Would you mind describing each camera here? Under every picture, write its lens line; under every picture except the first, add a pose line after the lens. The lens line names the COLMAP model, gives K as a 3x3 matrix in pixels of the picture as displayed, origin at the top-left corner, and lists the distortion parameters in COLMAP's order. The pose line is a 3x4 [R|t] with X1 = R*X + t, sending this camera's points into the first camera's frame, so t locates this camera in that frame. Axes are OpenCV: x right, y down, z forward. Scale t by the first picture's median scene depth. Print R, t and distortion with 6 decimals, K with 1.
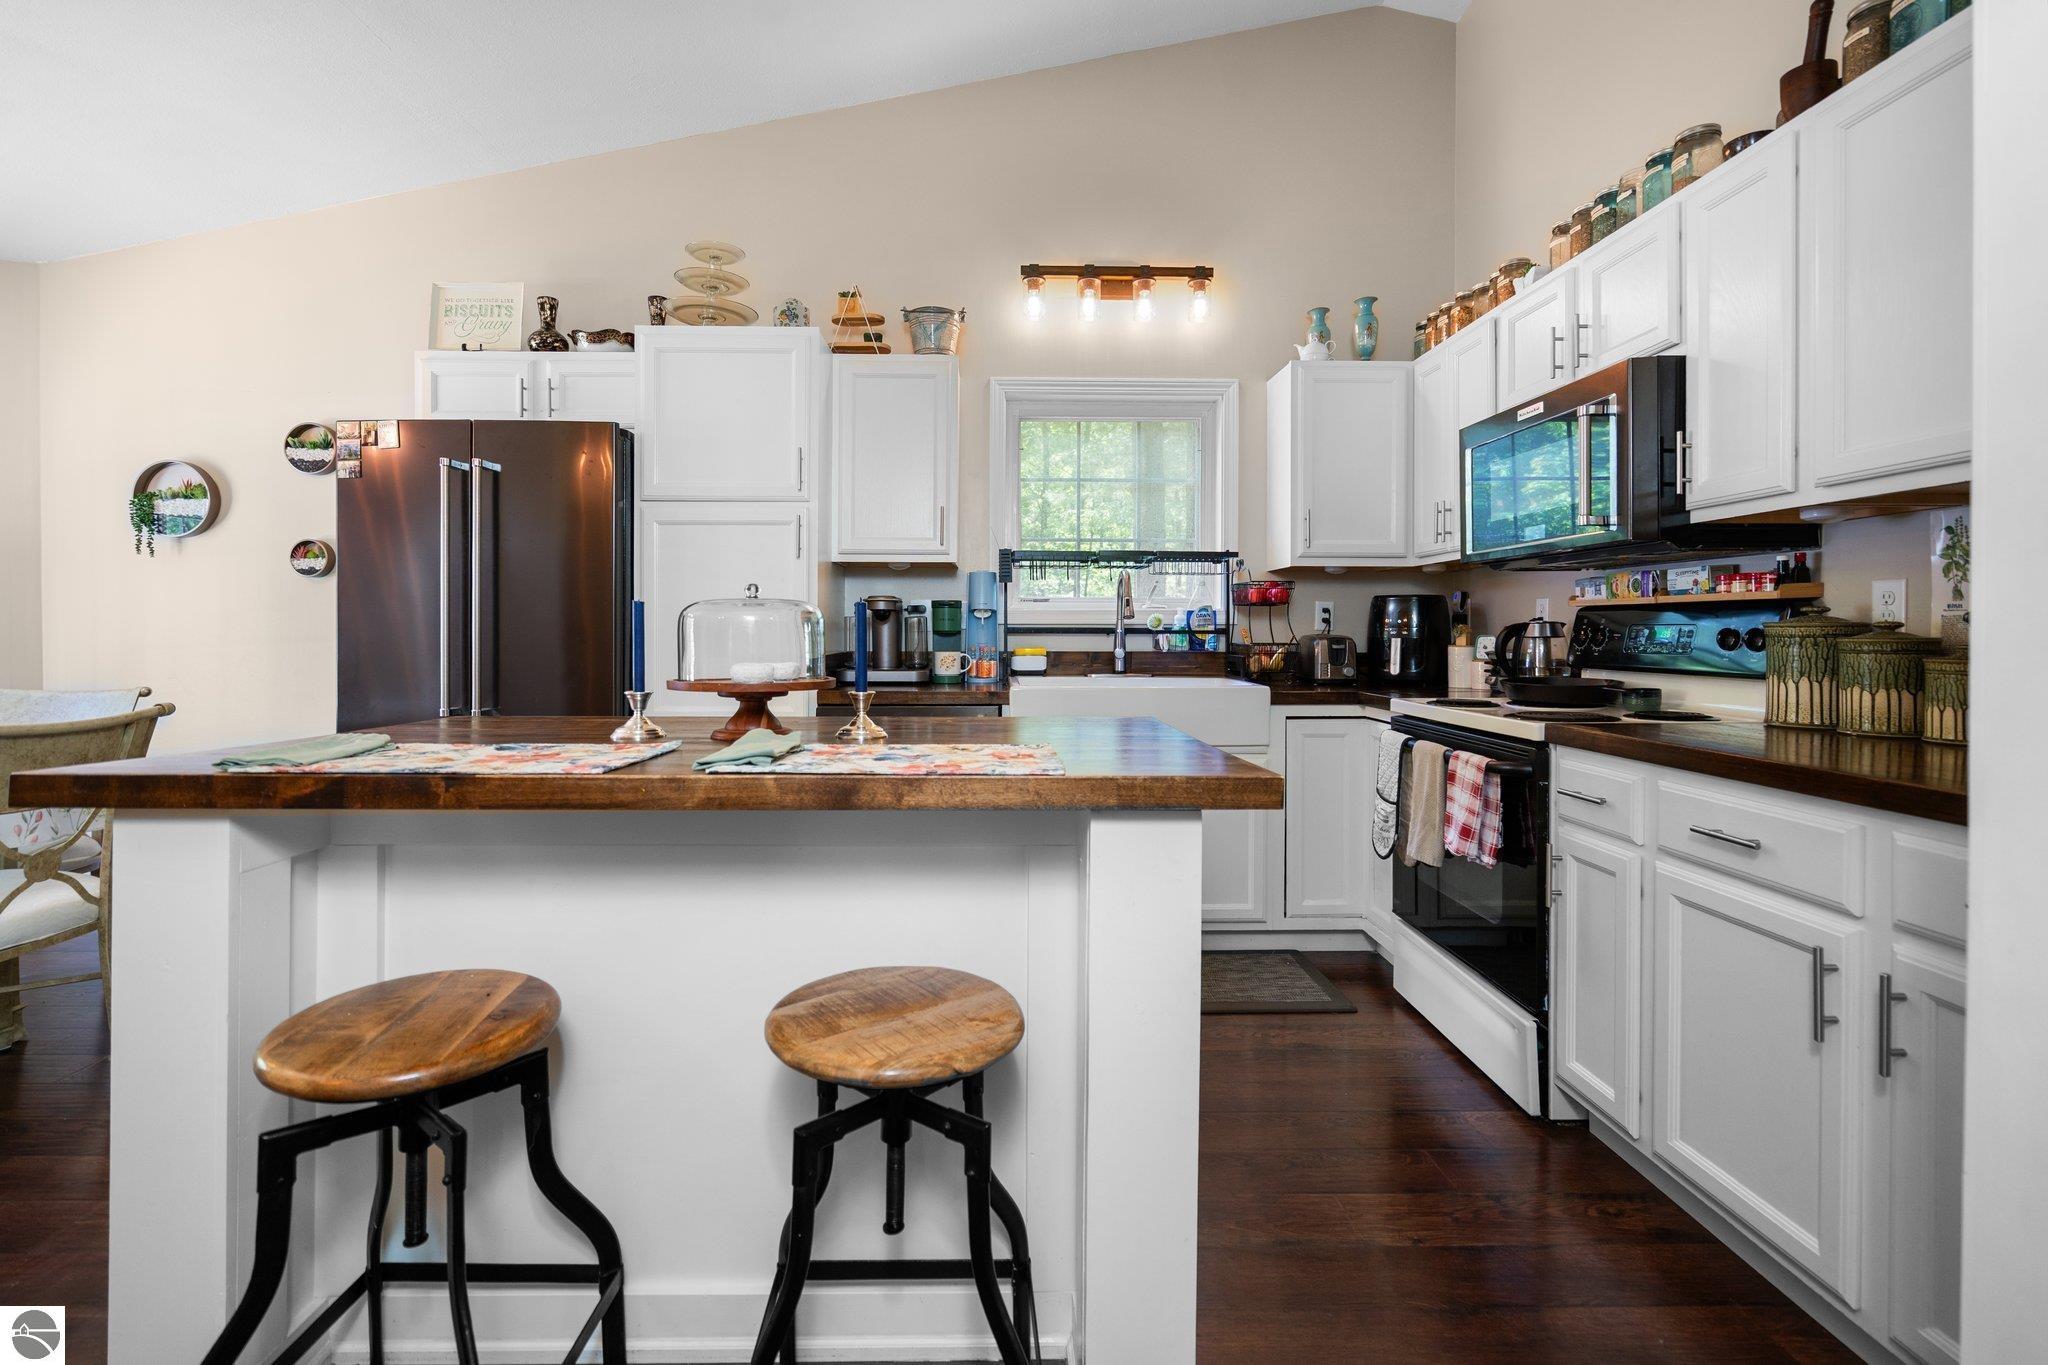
lens RADIAL K [[928.9, 0, 995.7], [0, 928.9, 632.1], [0, 0, 1]] dist [-0.008605, 0.003268]
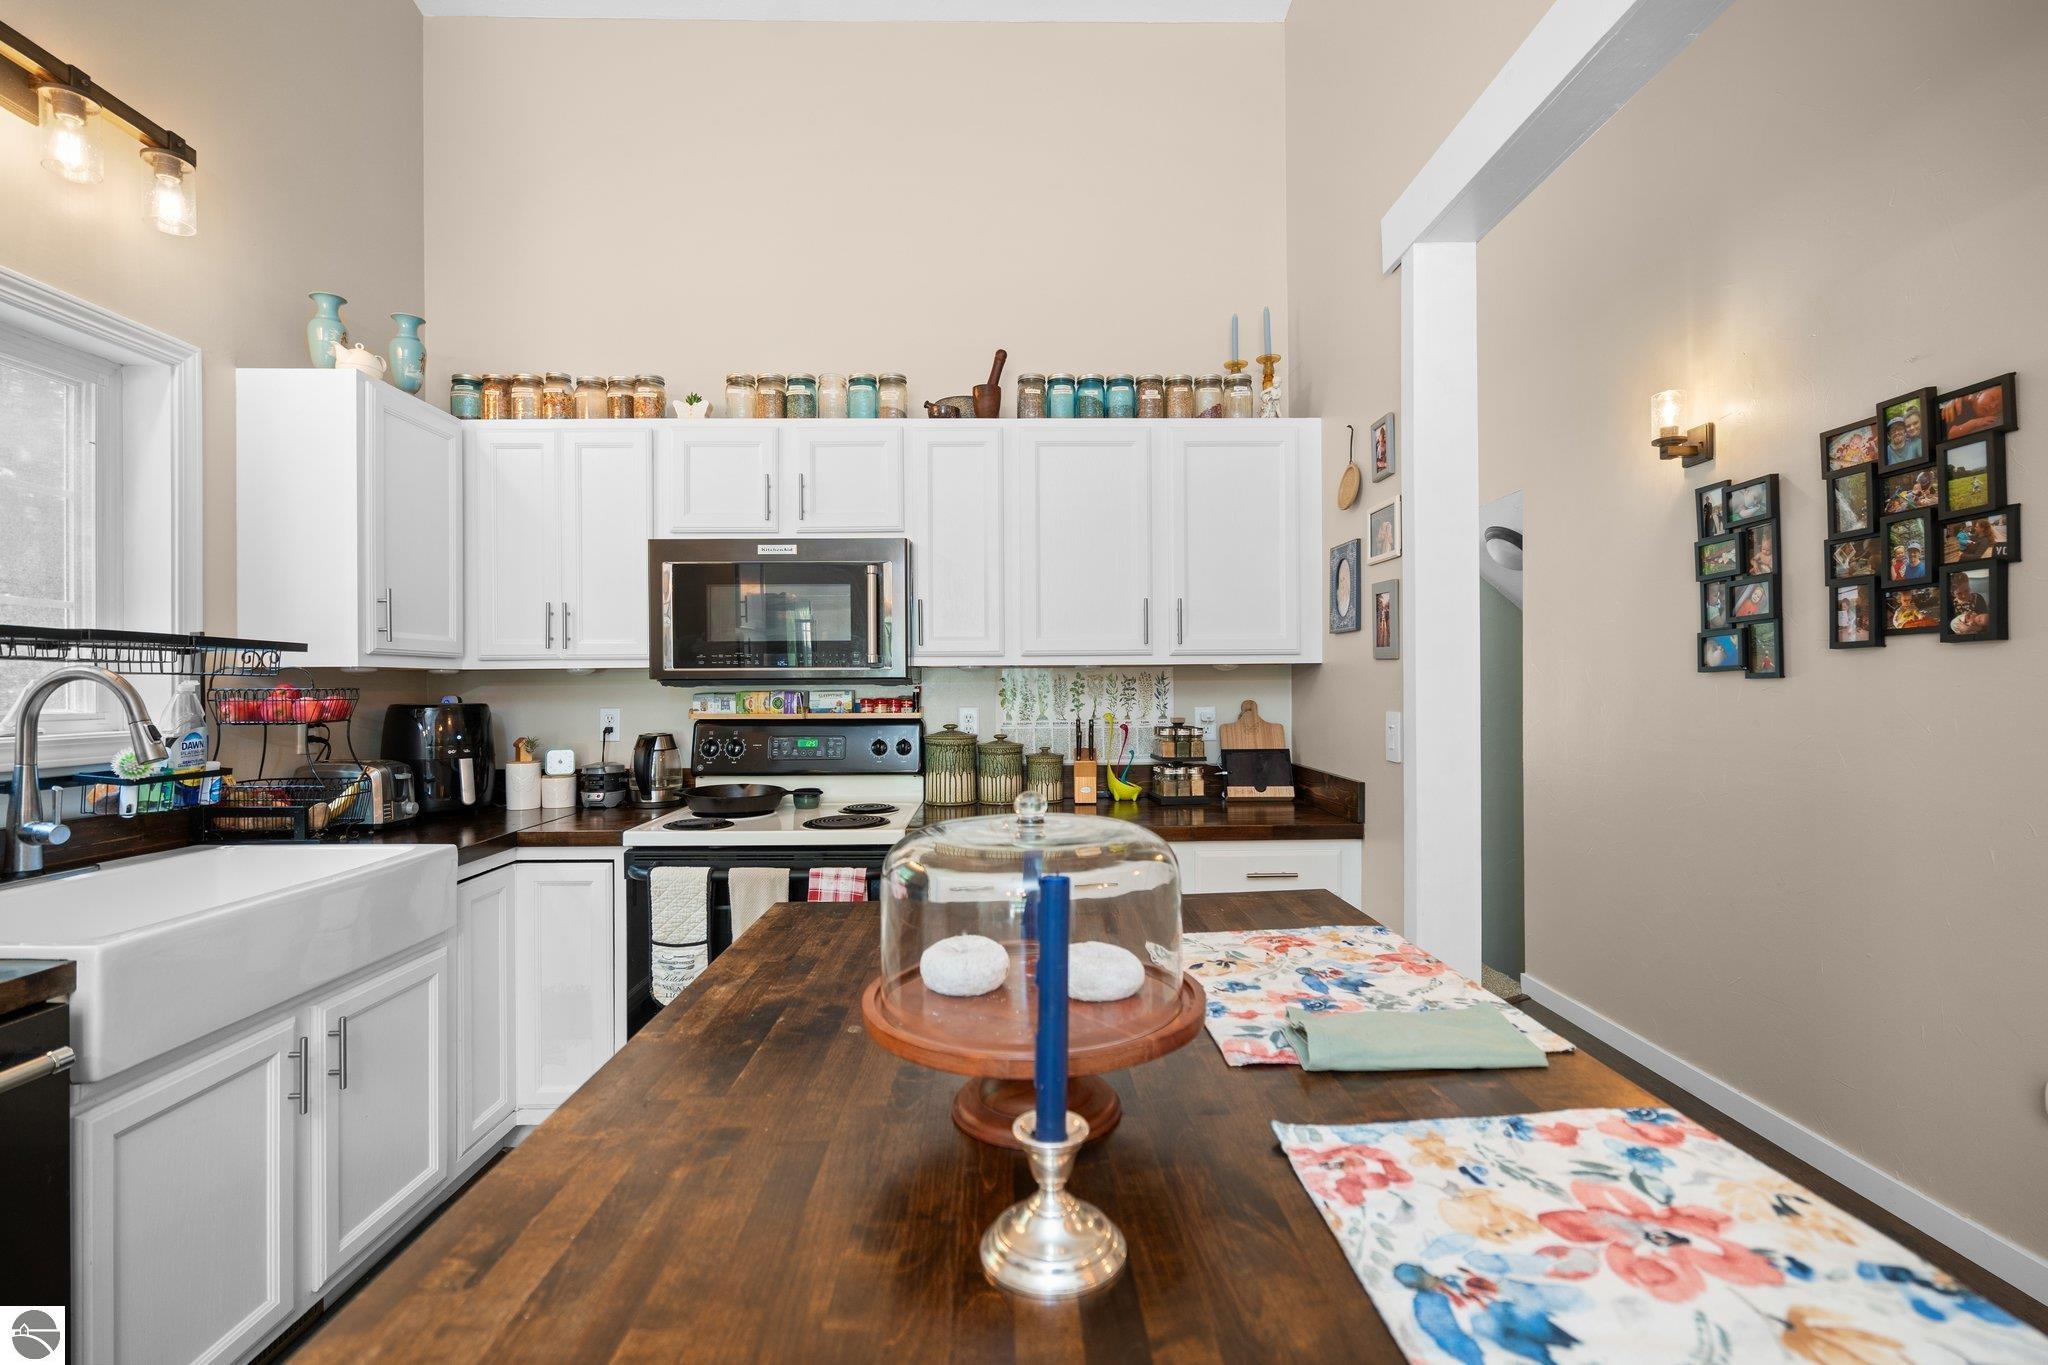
lens RADIAL K [[928.9, 0, 1025.8], [0, 928.9, 678.0], [0, 0, 1]] dist [-0.008605, 0.003268]
pose [[-0.016445, 0.004613, 0.999854, -0.390638], [0.006052, 0.999971, -0.004514, -0.057727], [-0.999846, 0.005977, -0.016473, 0.532734]]
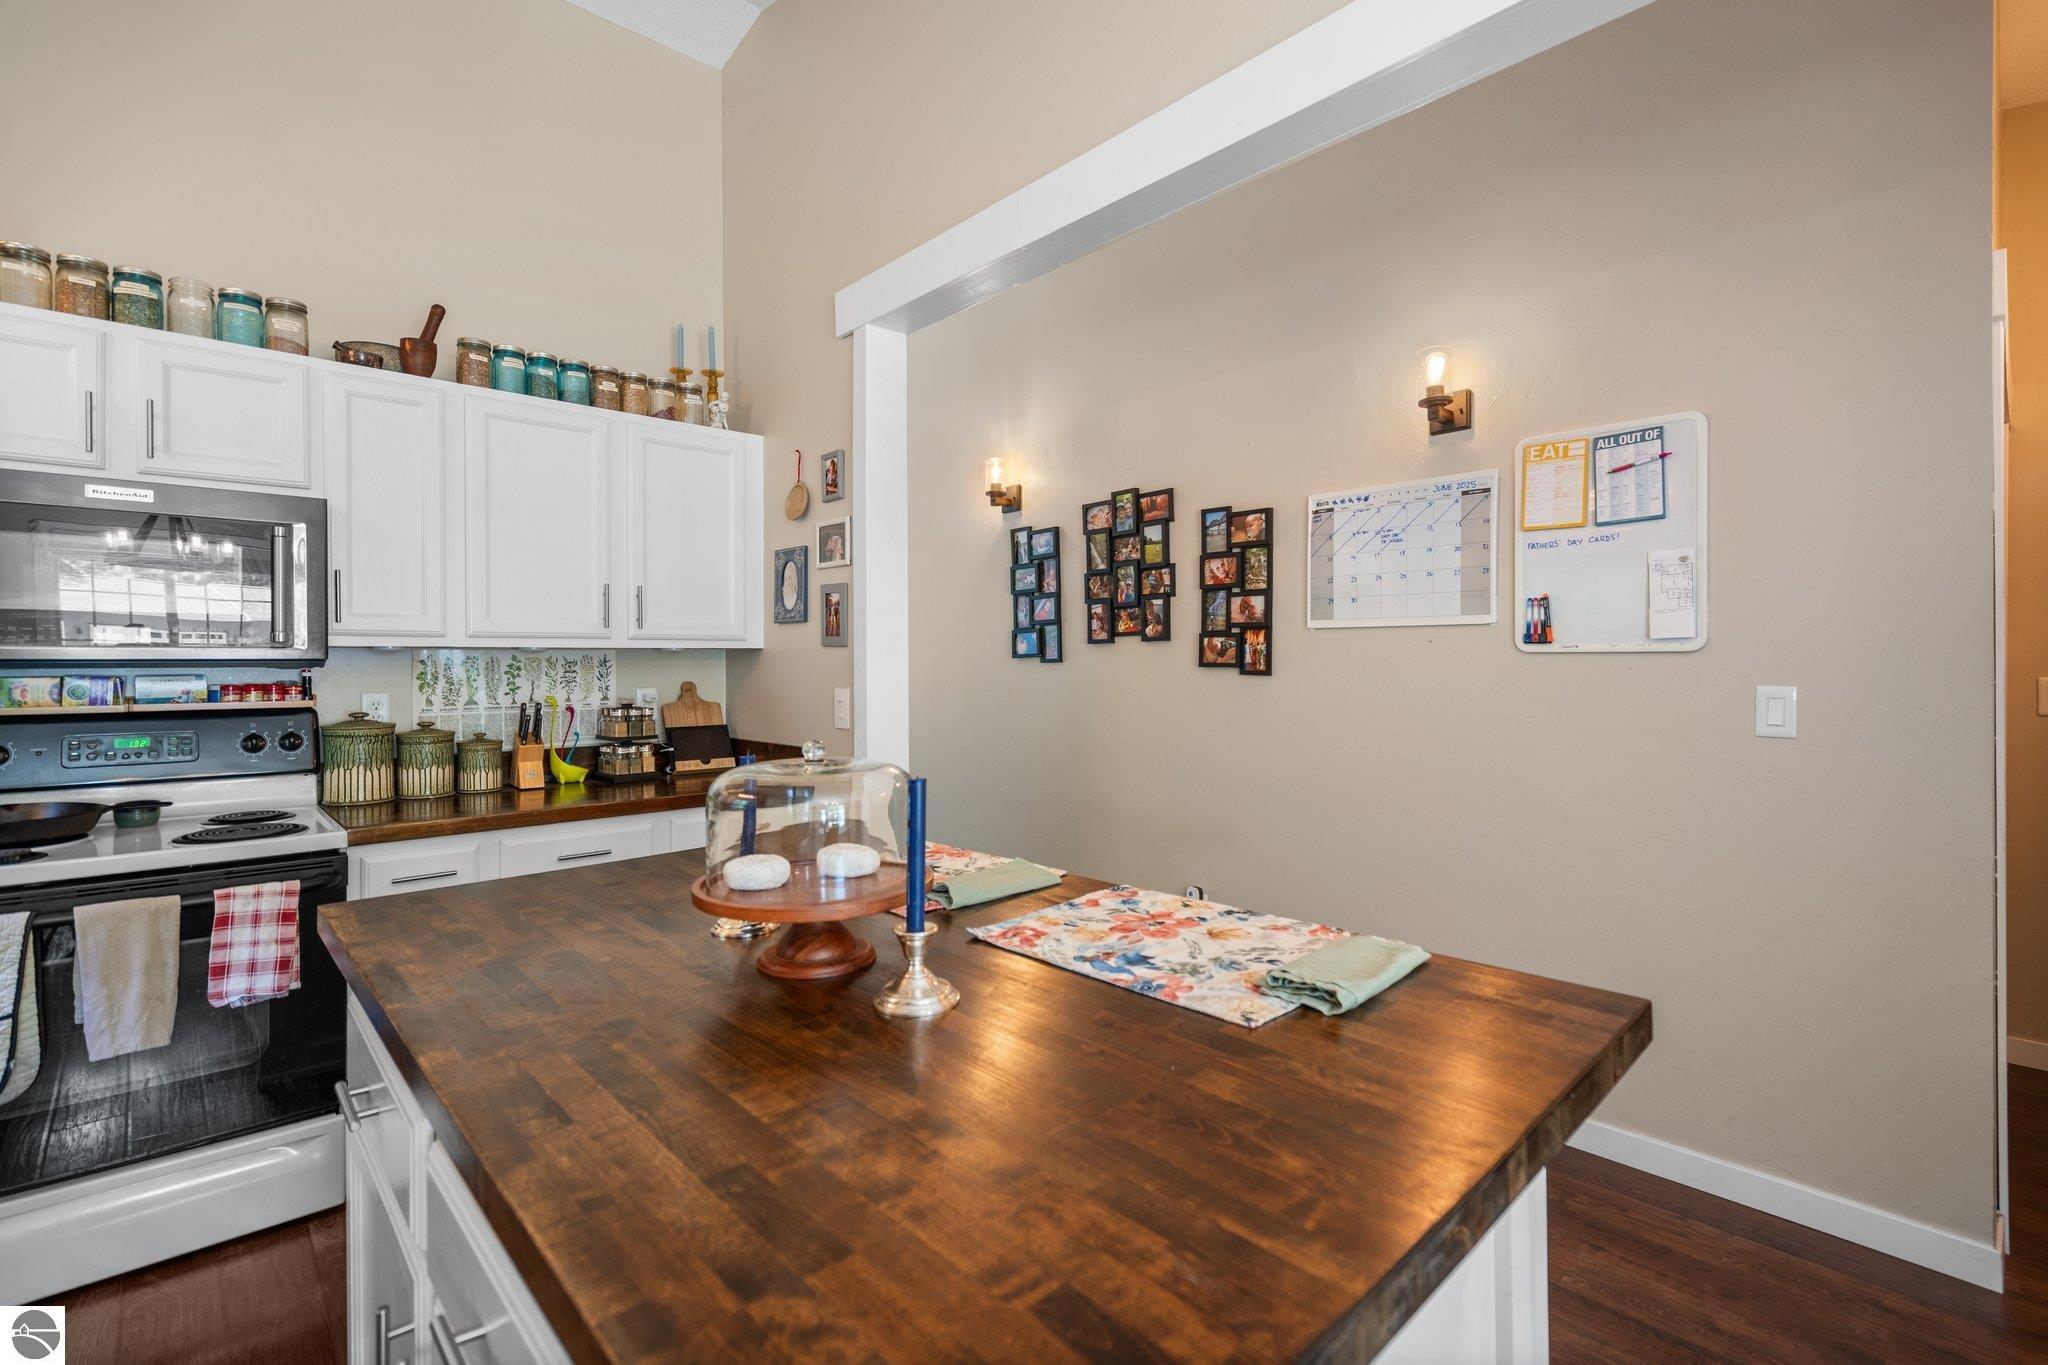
lens RADIAL K [[928.9, 0, 1045.0], [0, 928.9, 660.5], [0, 0, 1]] dist [-0.008605, 0.003268]
pose [[-0.689817, 0.003598, 0.723975, -0.464343], [0.003818, 0.999992, -0.001332, -0.058398], [-0.723974, 0.001846, -0.689825, 0.714286]]
